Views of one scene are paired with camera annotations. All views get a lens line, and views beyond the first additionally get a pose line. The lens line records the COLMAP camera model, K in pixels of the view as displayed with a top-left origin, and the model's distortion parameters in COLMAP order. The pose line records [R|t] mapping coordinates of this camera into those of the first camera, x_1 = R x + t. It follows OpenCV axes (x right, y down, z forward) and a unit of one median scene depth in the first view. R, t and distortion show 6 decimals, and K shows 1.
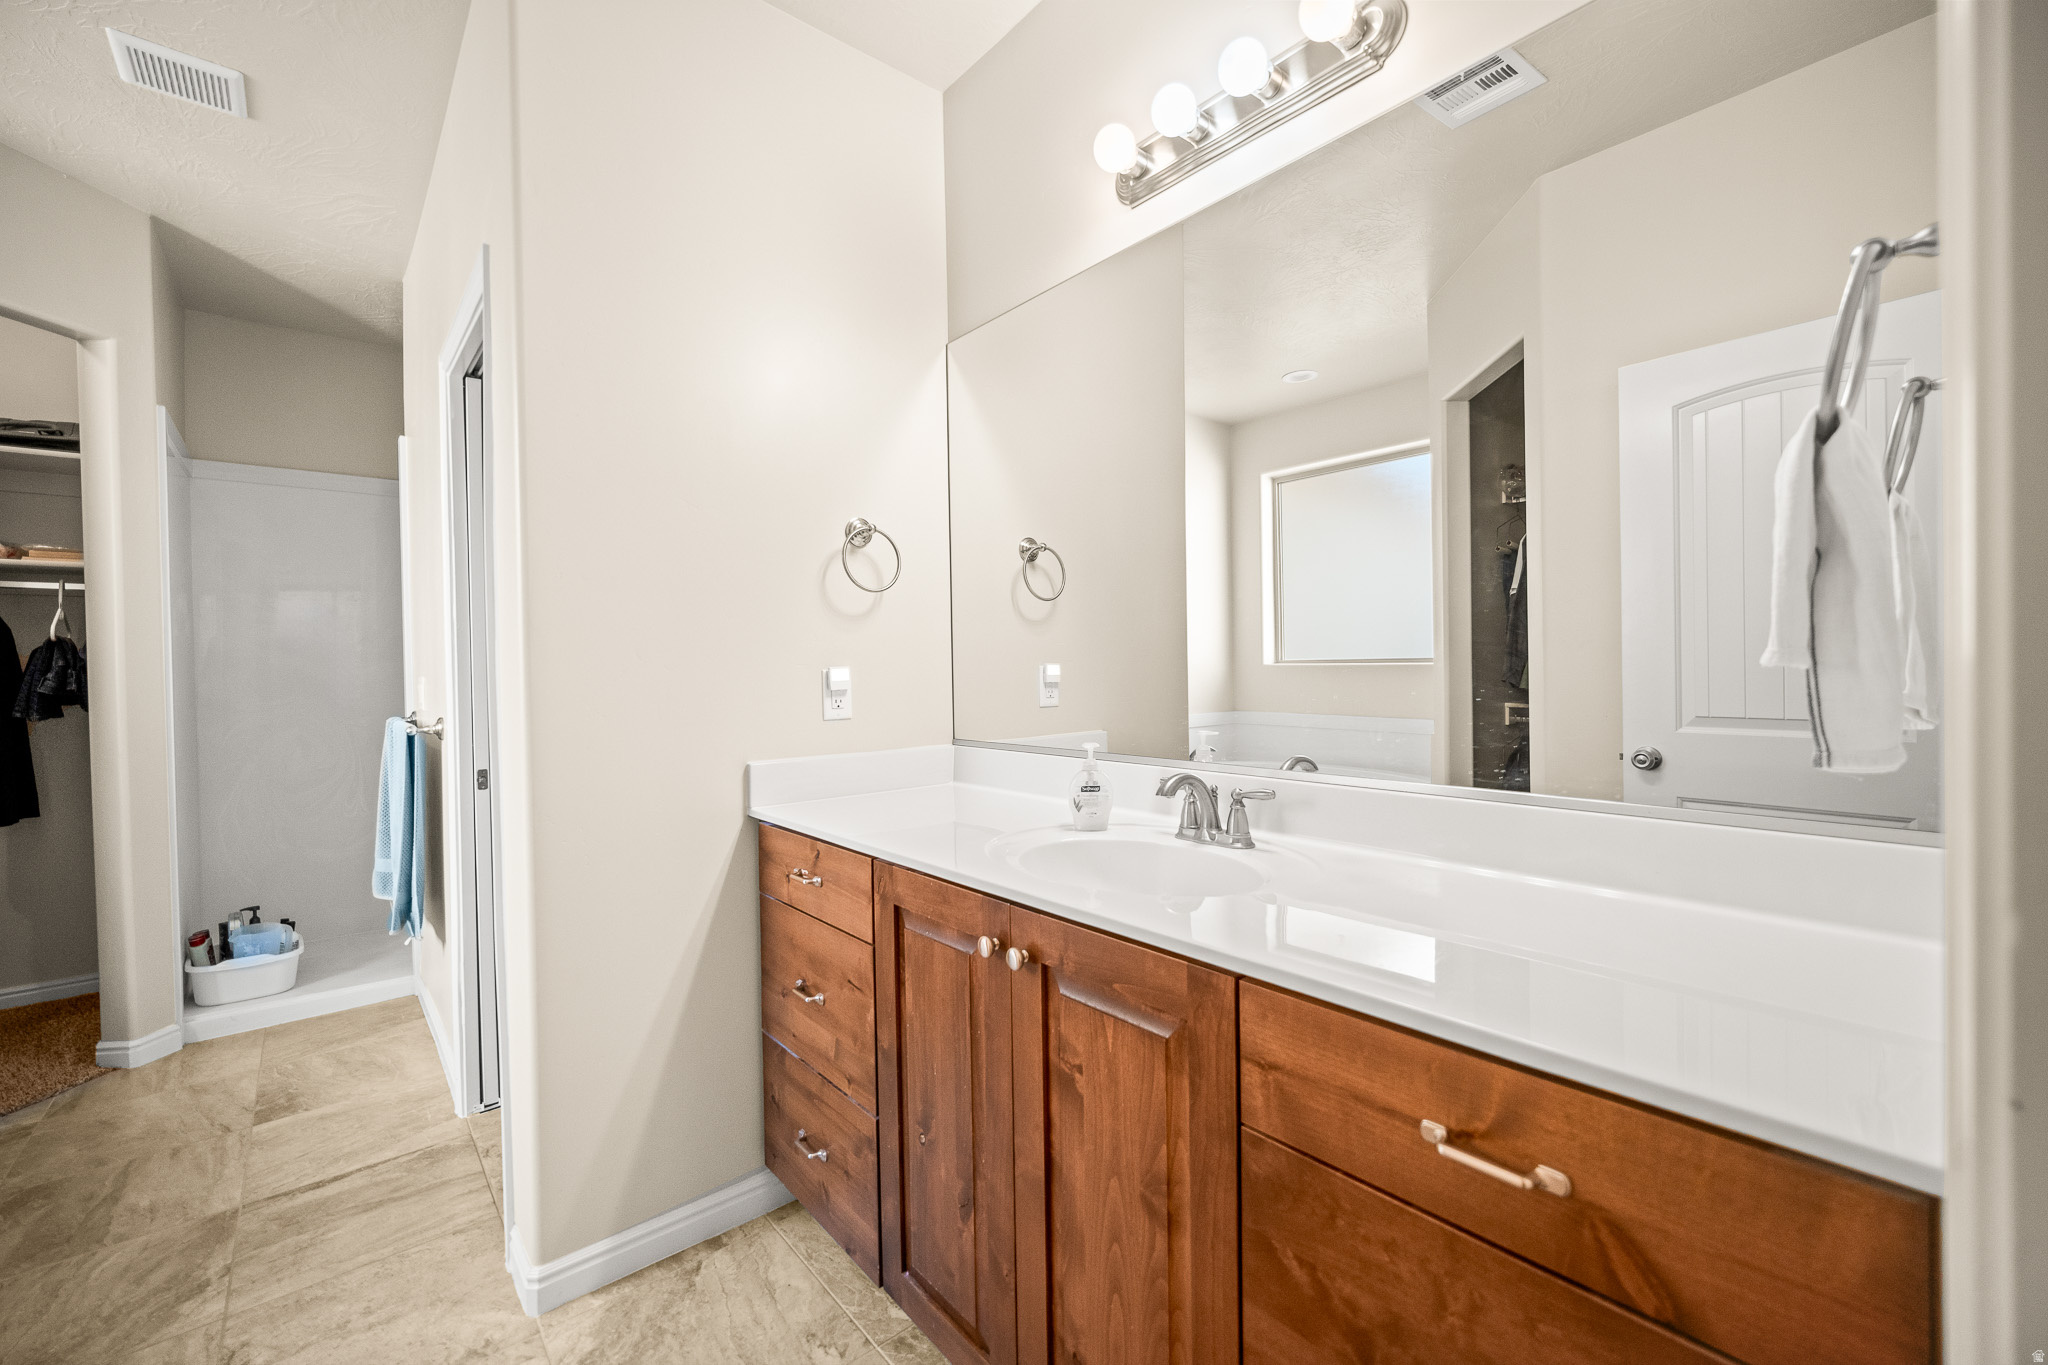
lens RADIAL K [[834.2, 0, 1039.1], [0, 834.2, 678.4], [0, 0, 1]] dist [-0.004502, 0.000833]
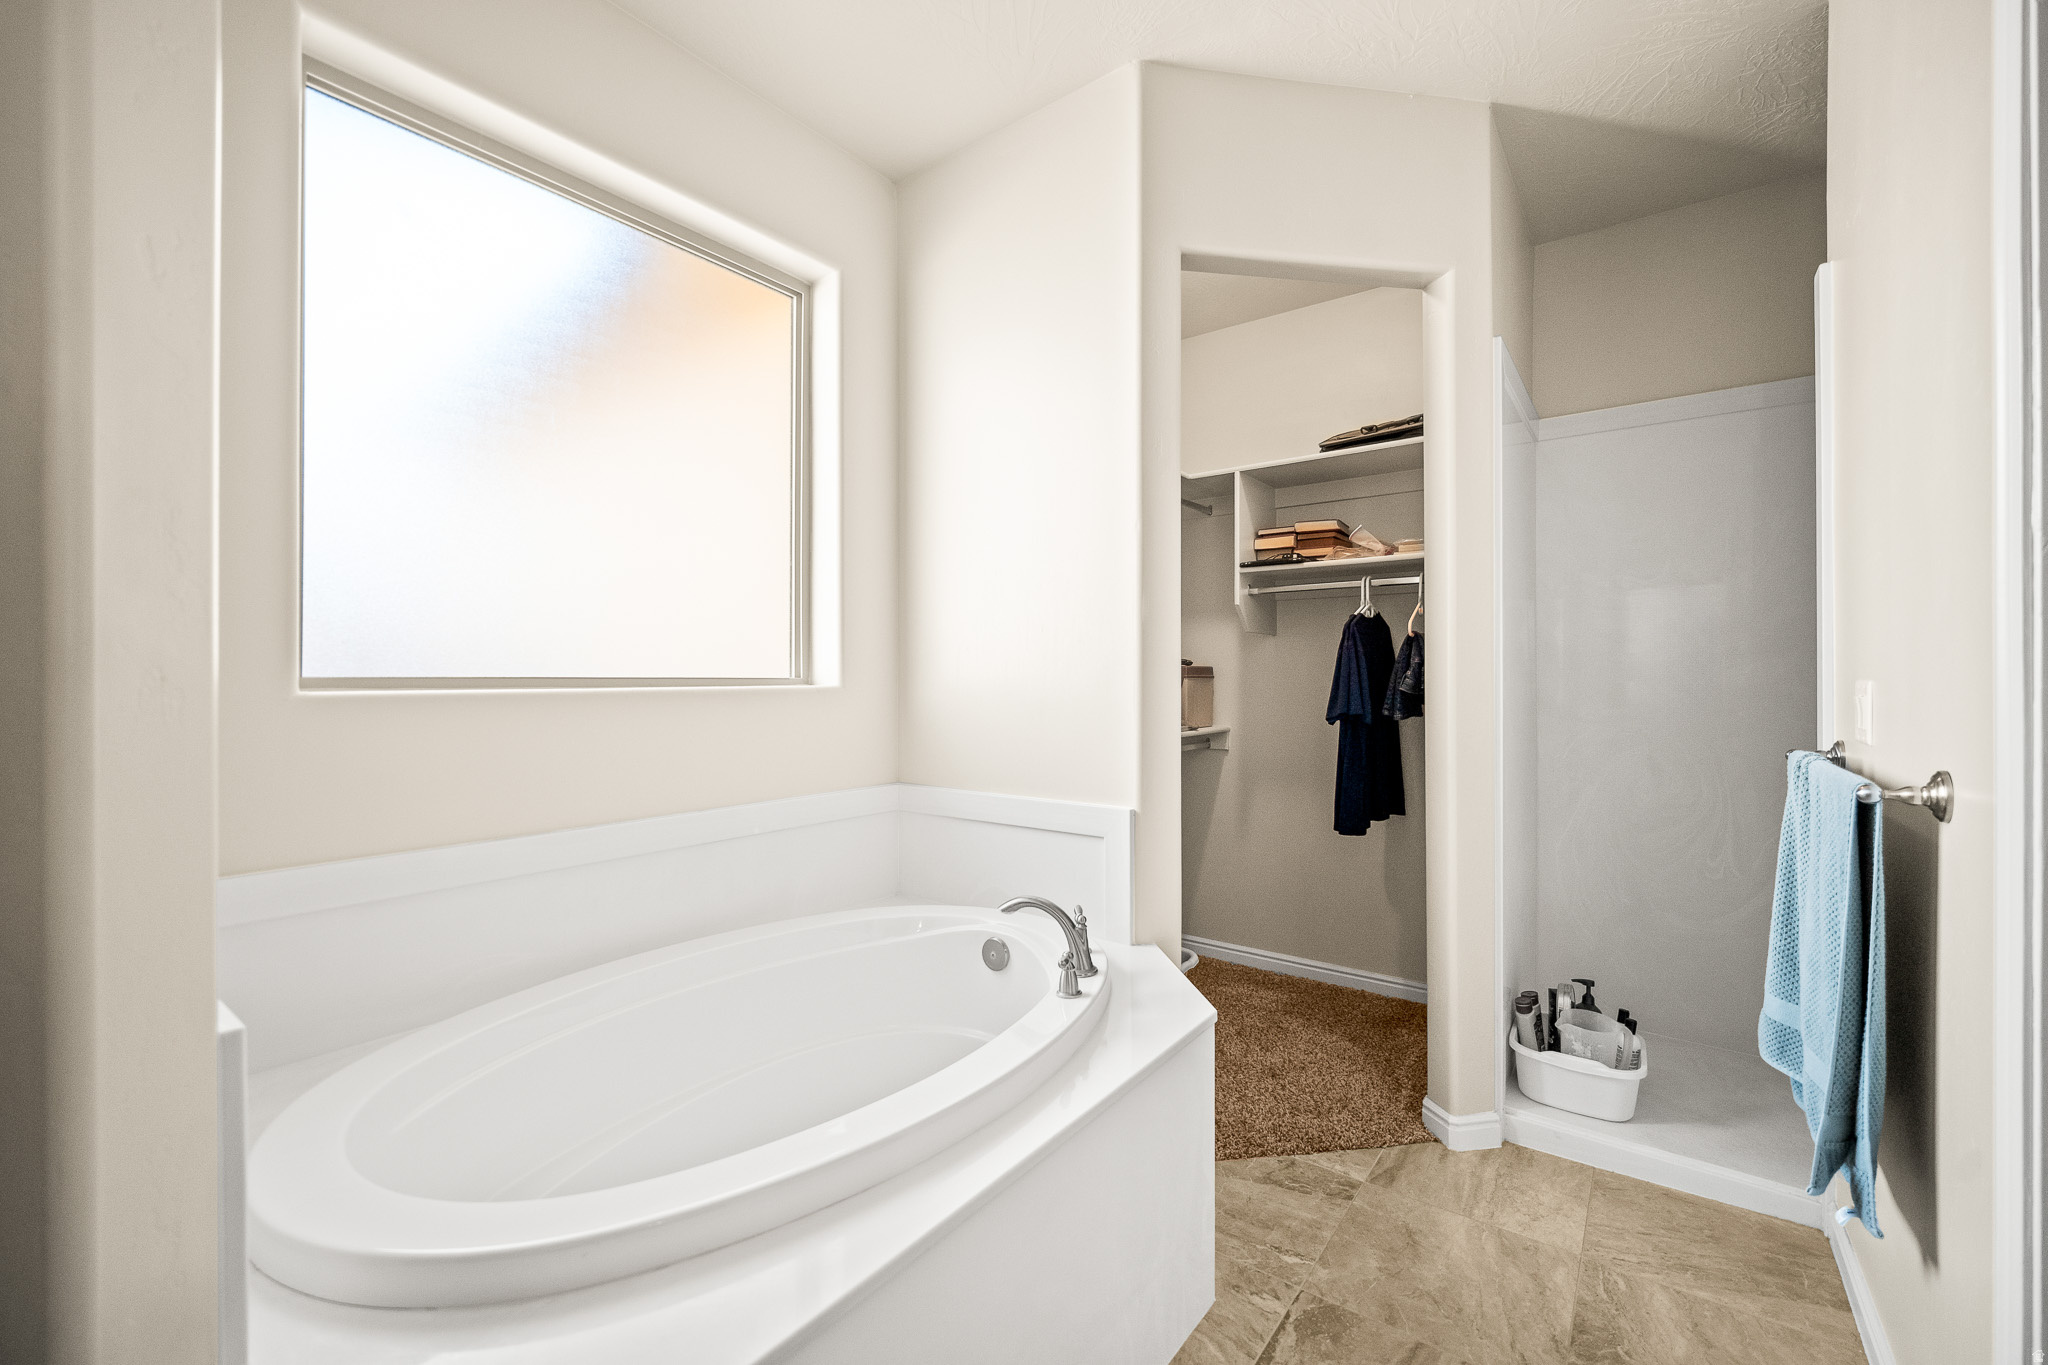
lens RADIAL K [[834.2, 0, 1039.1], [0, 834.2, 678.4], [0, 0, 1]] dist [-0.004502, 0.000833]
pose [[0.209072, 0.012113, -0.977825, -0.338700], [-0.015196, 0.999843, 0.009136, 0.000268], [0.977782, 0.012949, 0.209223, 0.380271]]
